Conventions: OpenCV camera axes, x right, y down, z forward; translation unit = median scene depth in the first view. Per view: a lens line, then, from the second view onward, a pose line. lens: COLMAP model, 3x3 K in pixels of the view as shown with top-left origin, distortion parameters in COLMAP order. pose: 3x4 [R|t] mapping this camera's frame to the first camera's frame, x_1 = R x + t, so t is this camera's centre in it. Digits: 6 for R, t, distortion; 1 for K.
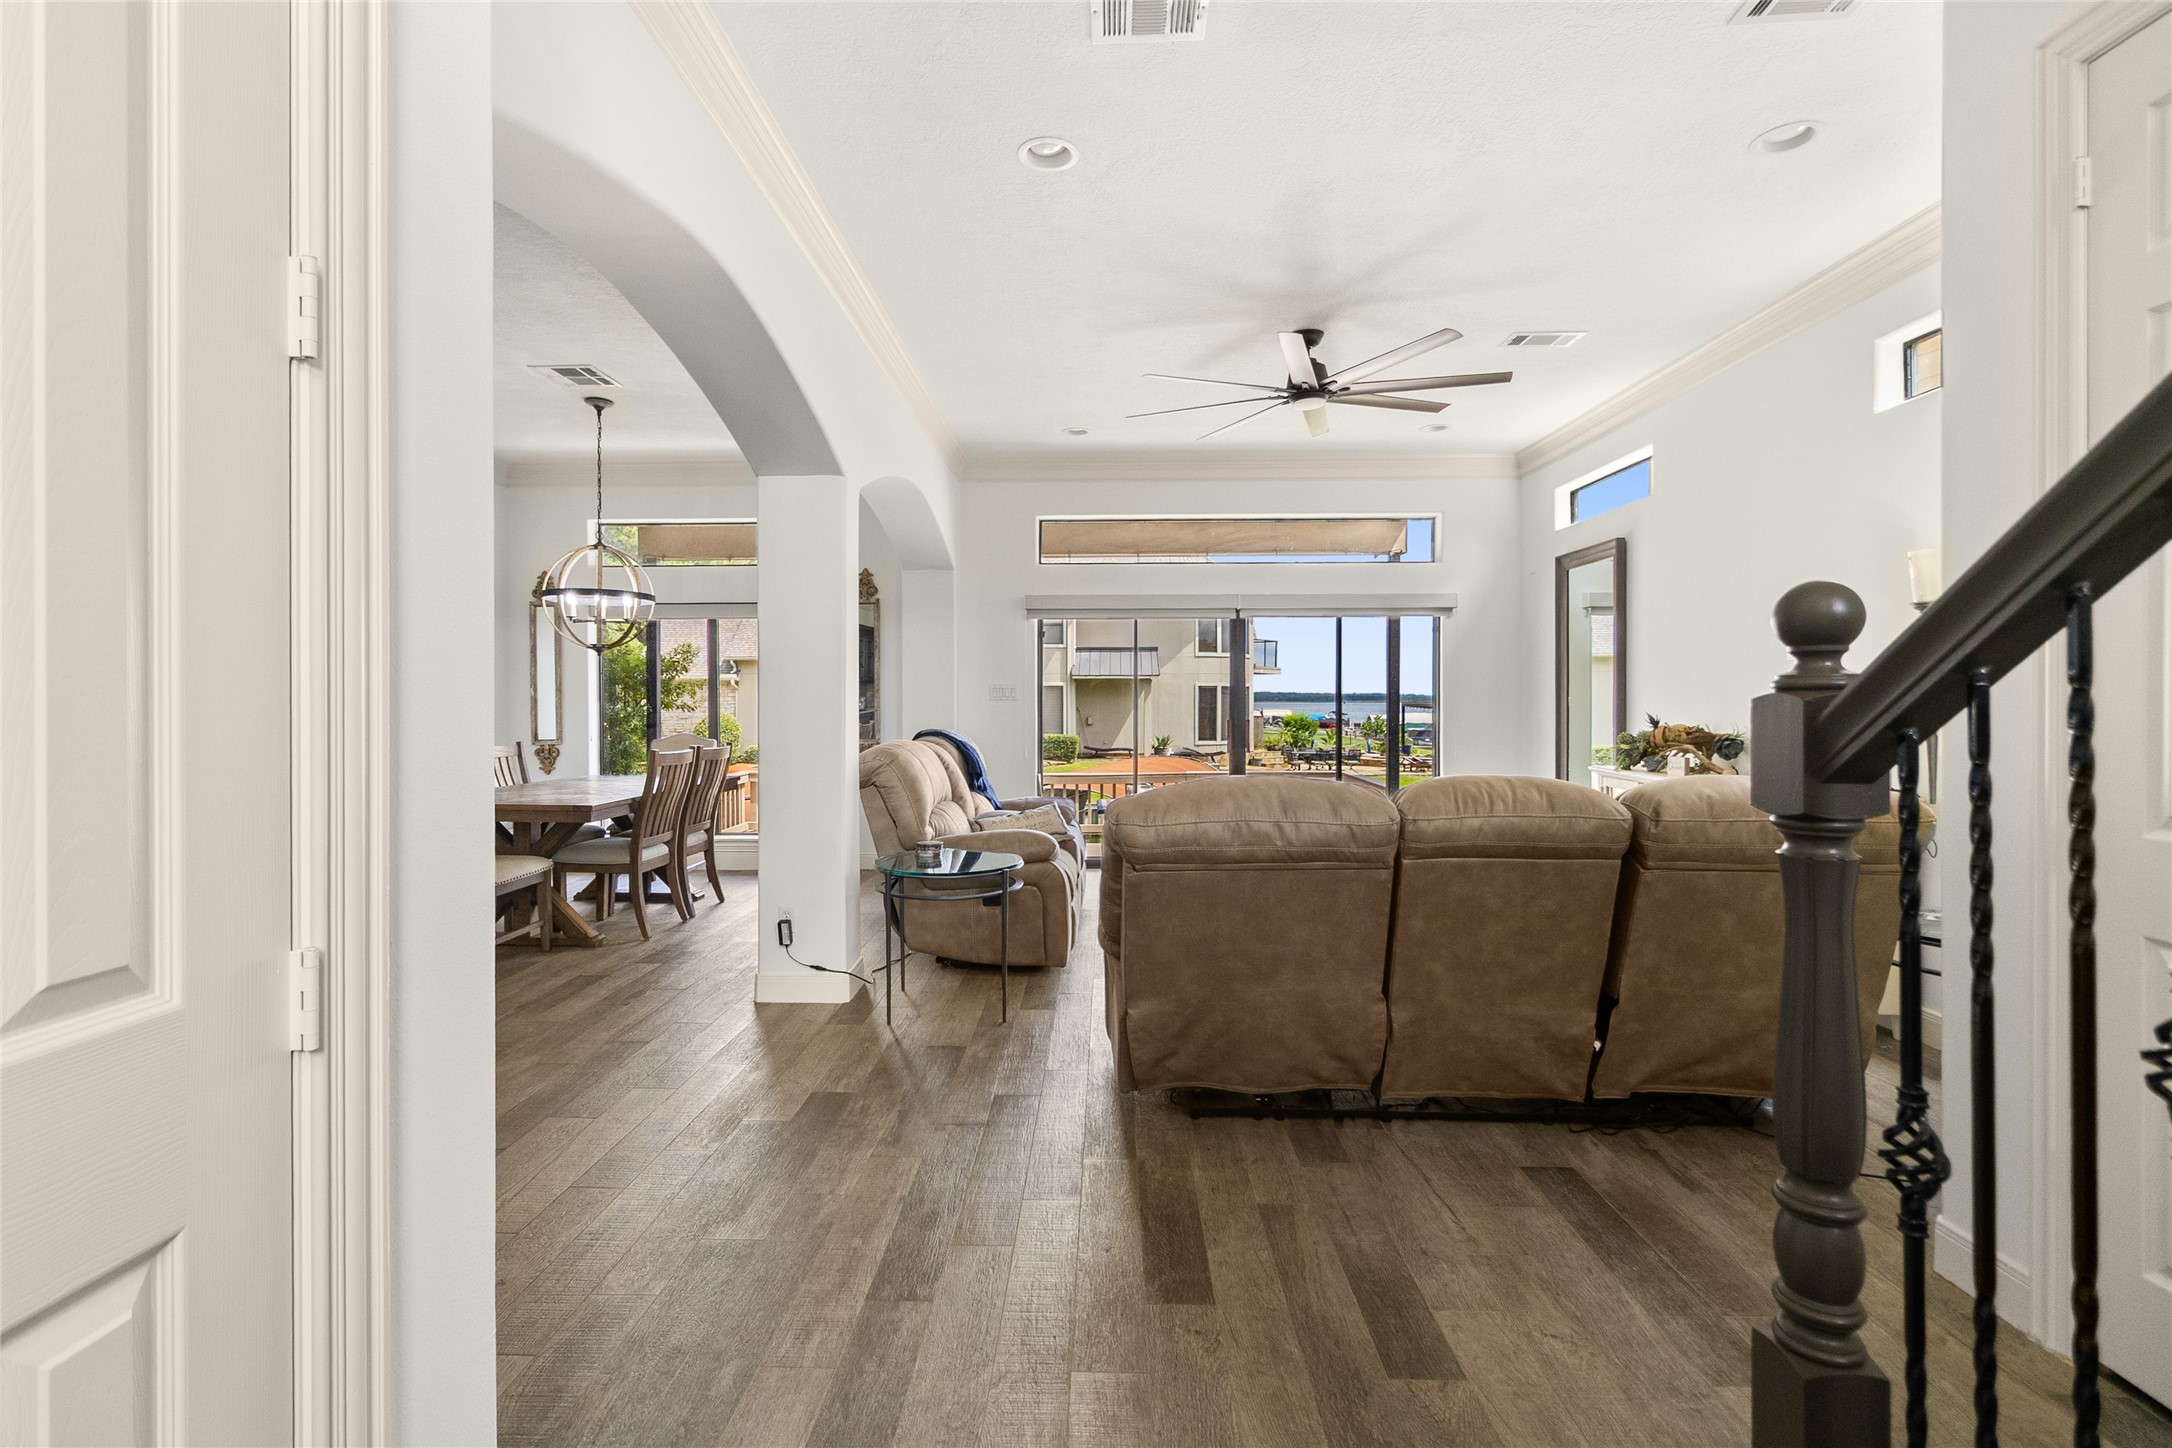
lens RADIAL K [[995.0, 0, 1073.9], [0, 995.0, 708.7], [0, 0, 1]] dist [-0.002214, 0.000104]
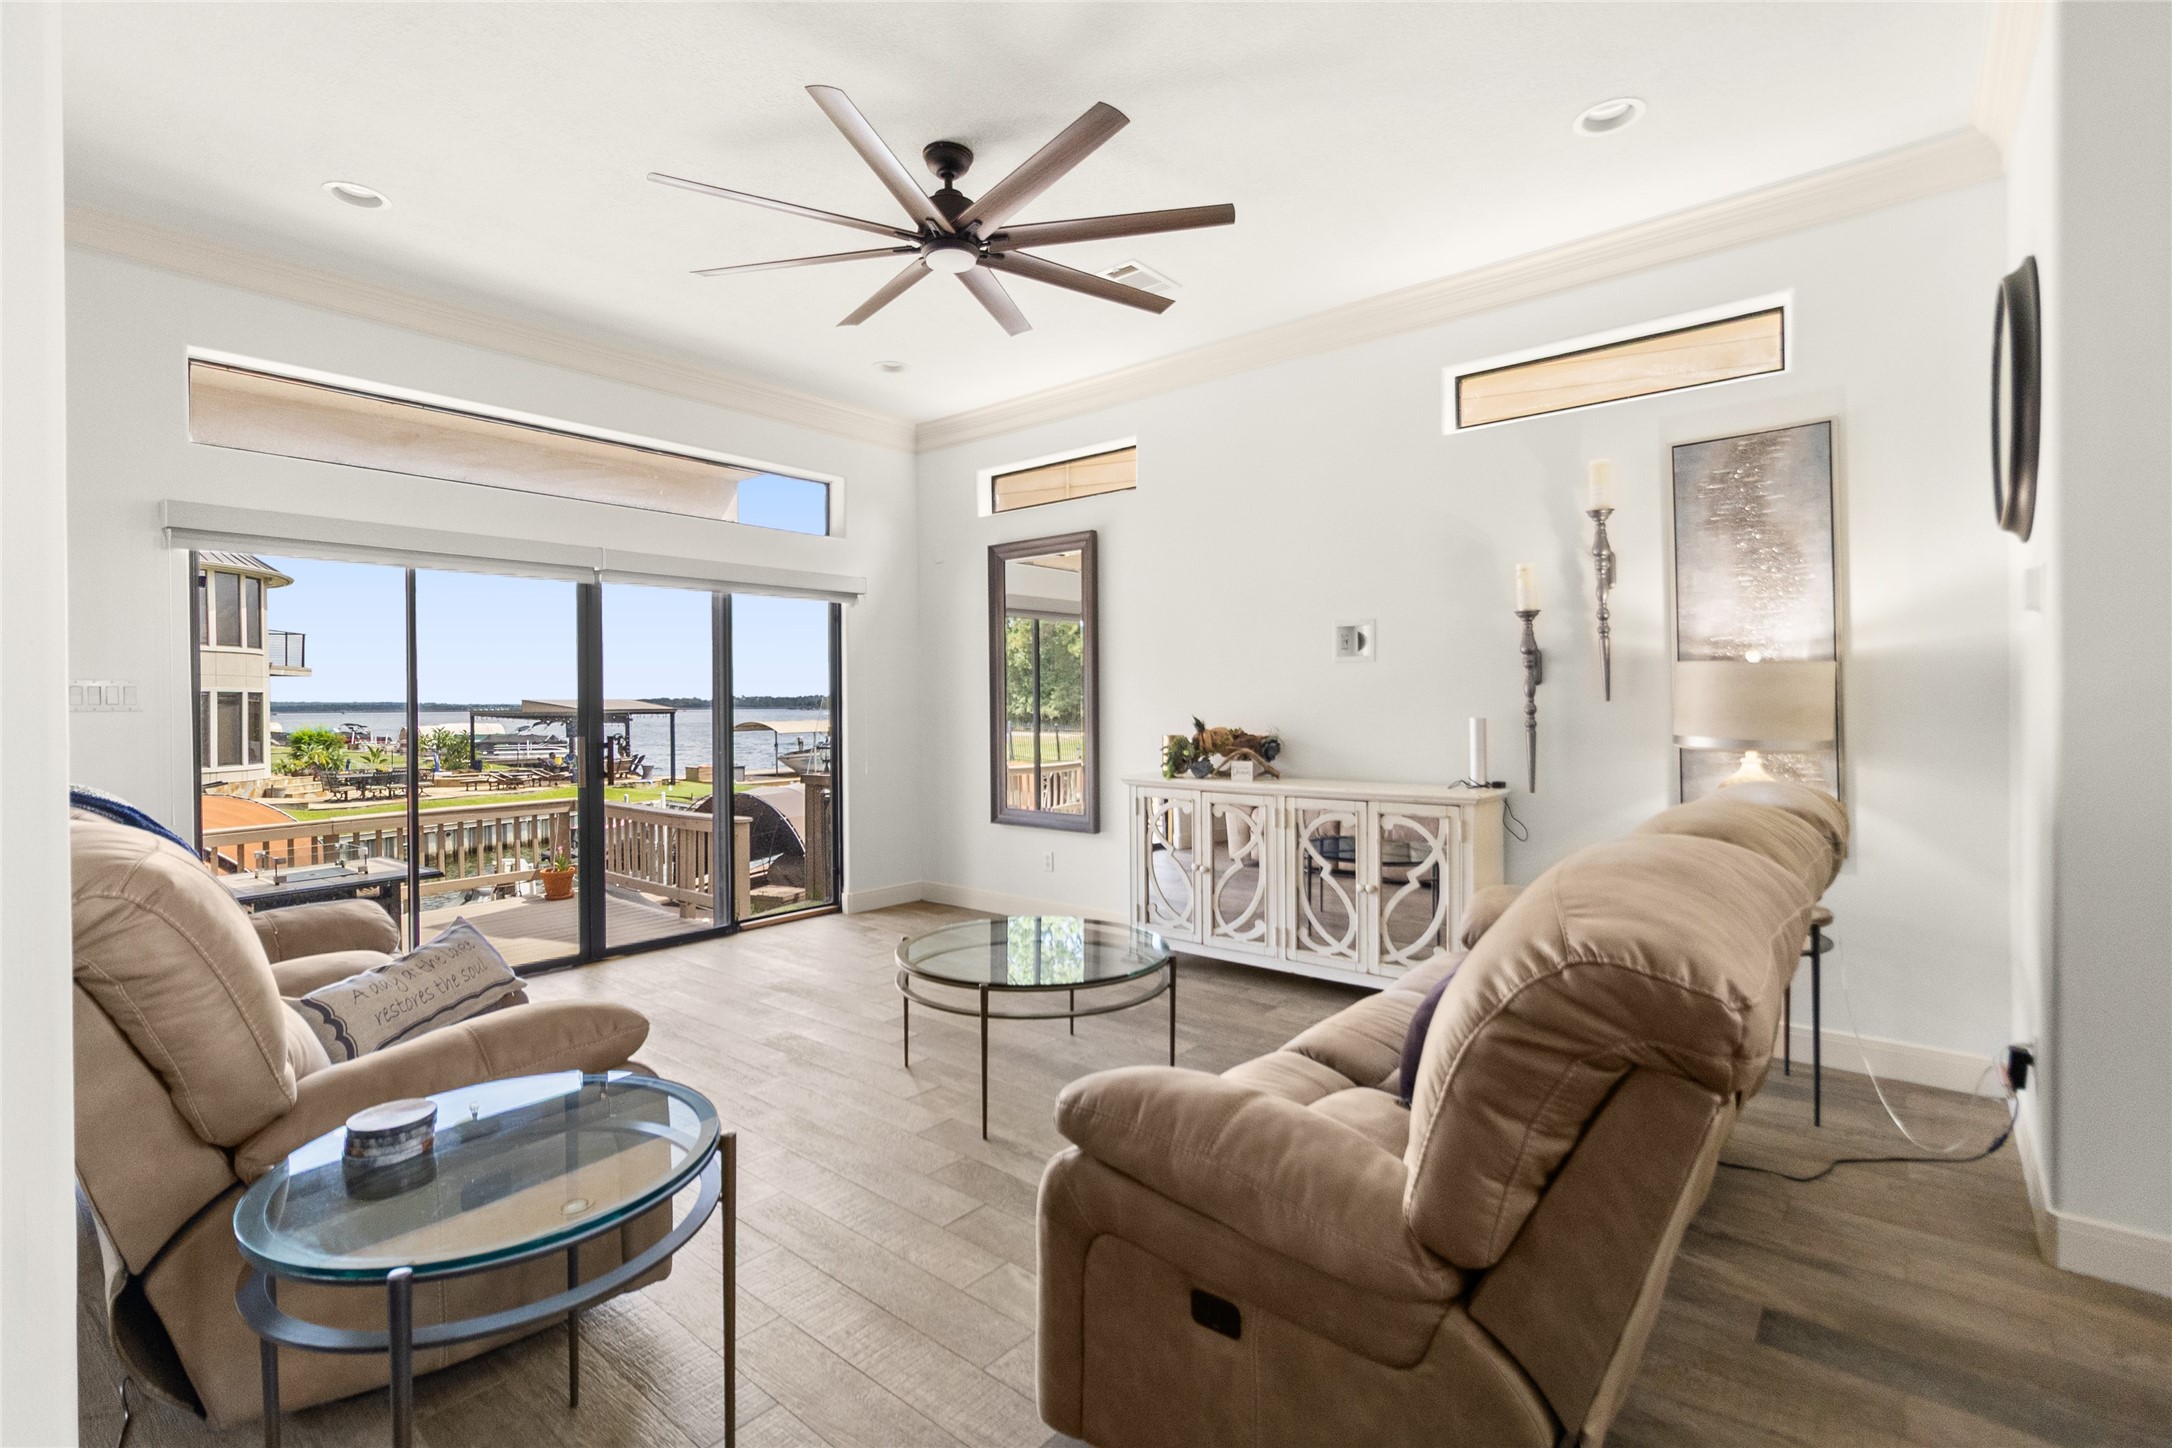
lens RADIAL K [[995.0, 0, 1076.2], [0, 995.0, 709.6], [0, 0, 1]] dist [-0.002214, 0.000104]
pose [[0.626738, -0.008943, 0.779179, -0.149076], [0.014968, 0.999888, -0.000564, -0.001950], [-0.779086, 0.012016, 0.626802, 0.327449]]
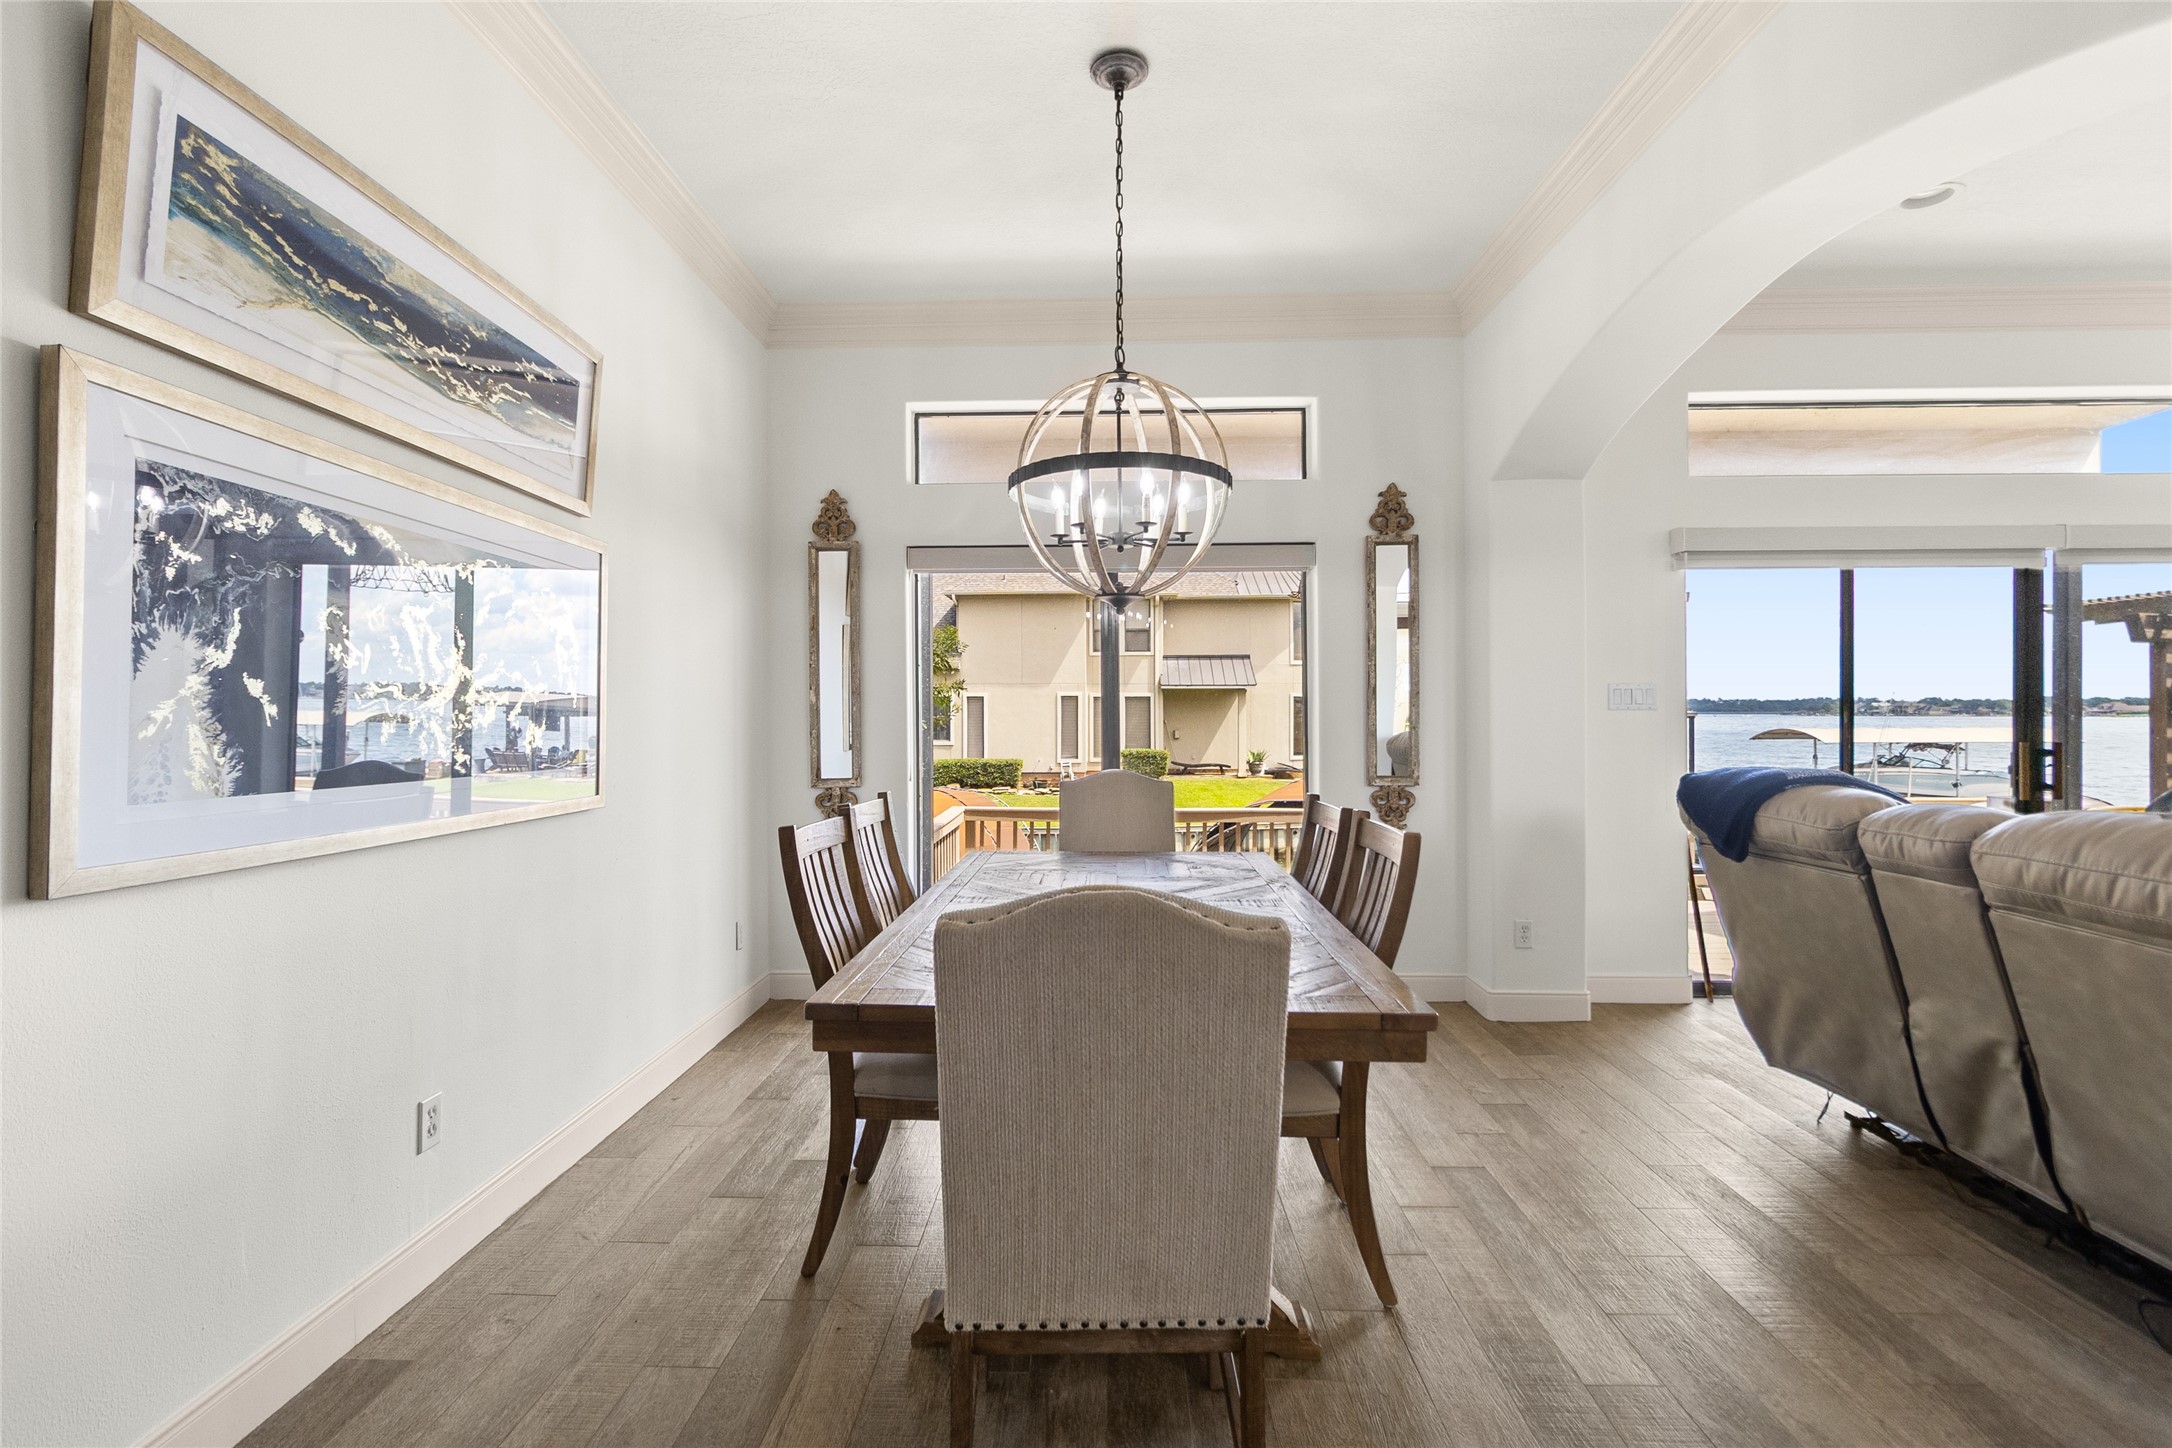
lens RADIAL K [[995.0, 0, 1072.7], [0, 995.0, 716.4], [0, 0, 1]] dist [-0.002214, 0.000104]
pose [[0.999940, -0.000797, -0.010925, -0.384090], [0.000746, 0.999989, -0.004668, -0.002479], [0.010928, 0.004660, 0.999929, 0.416856]]
